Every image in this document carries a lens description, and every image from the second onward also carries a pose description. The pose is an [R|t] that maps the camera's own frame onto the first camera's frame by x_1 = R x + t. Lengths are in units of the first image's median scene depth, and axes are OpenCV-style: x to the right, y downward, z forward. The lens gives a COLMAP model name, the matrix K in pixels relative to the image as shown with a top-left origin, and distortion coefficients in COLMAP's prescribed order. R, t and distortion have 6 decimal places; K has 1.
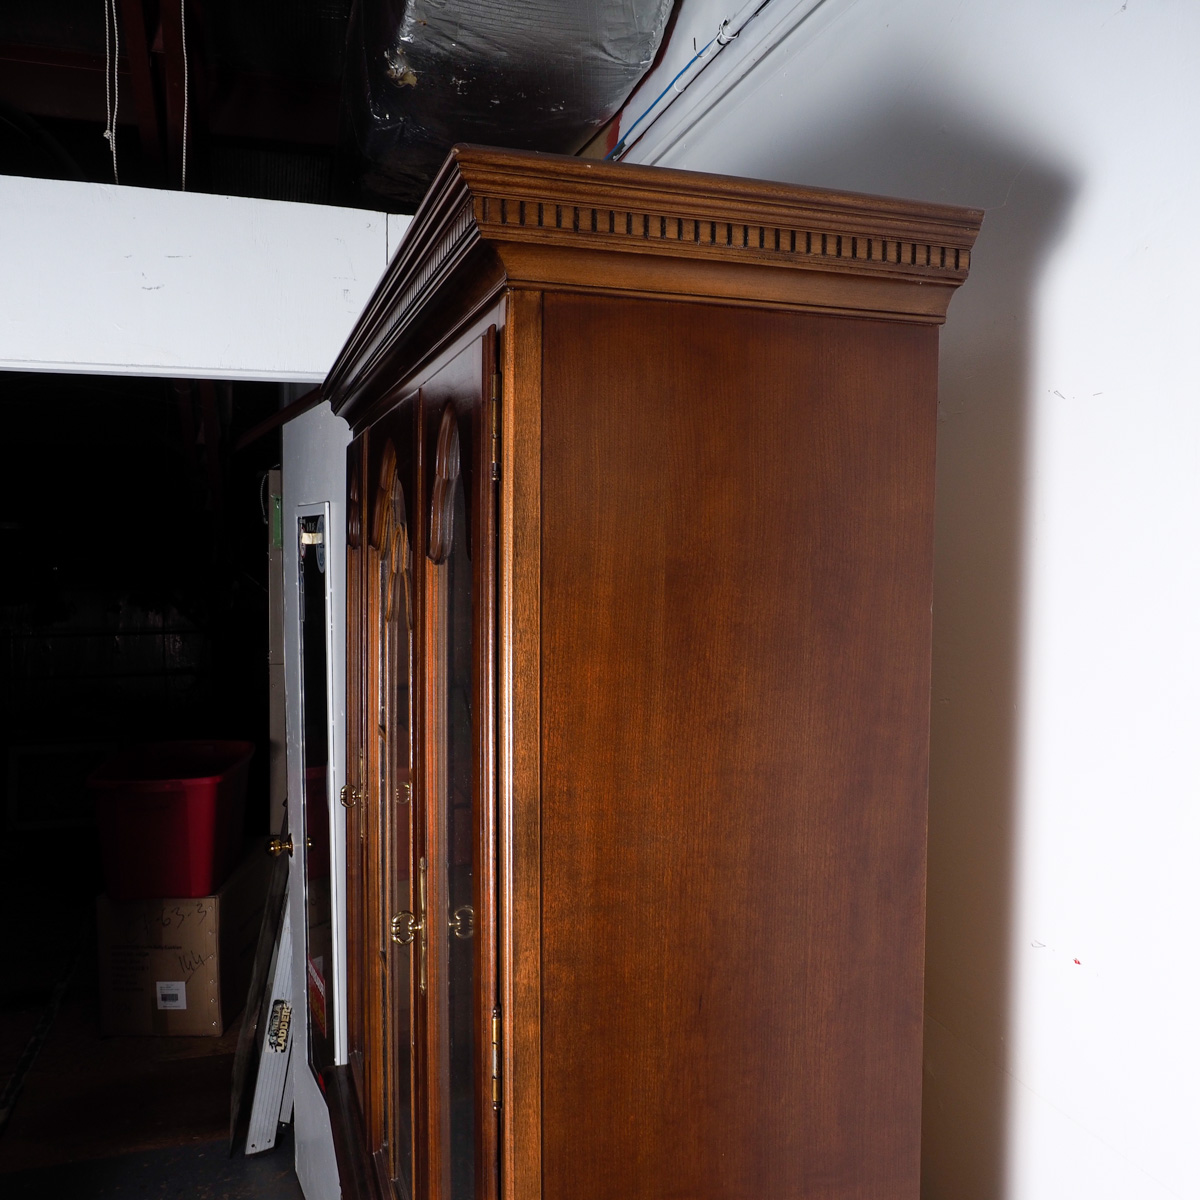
lens RADIAL K [[1113.8, 0, 607.7], [0, 1113.8, 599.5], [0, 0, 1]] dist [-0.014993, 0.000000]
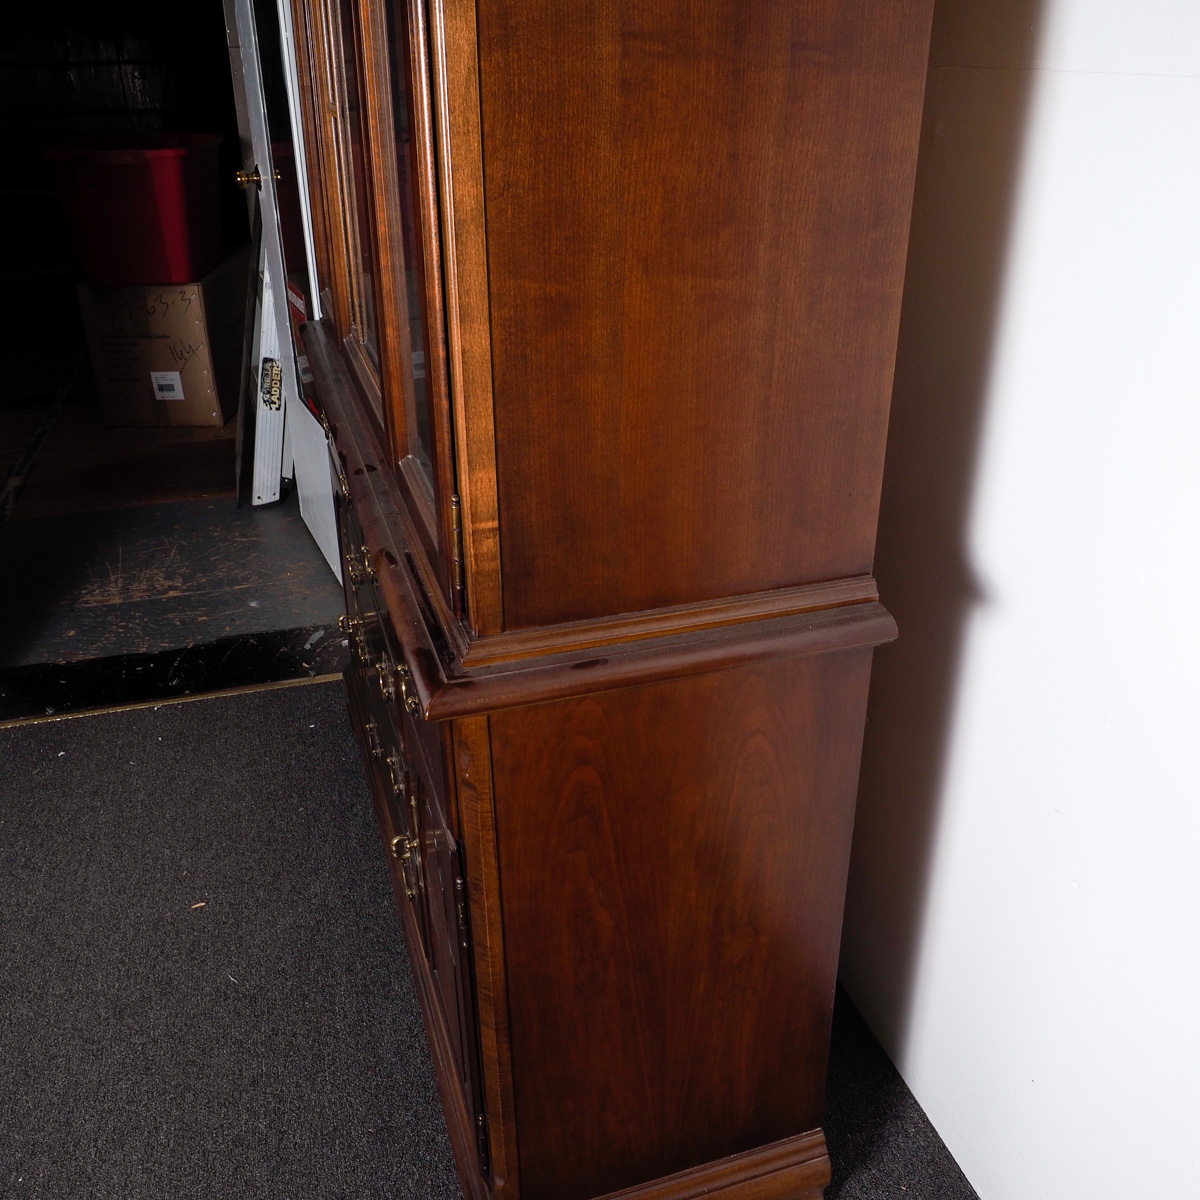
lens RADIAL K [[1113.8, 0, 594.8], [0, 1113.8, 596.9], [0, 0, 1]] dist [-0.014993, 0.000000]
pose [[0.999864, 0.005623, -0.015484, 0.011544], [0.001123, 0.914484, 0.404620, 0.154353], [0.016435, -0.404583, 0.914354, 0.013275]]
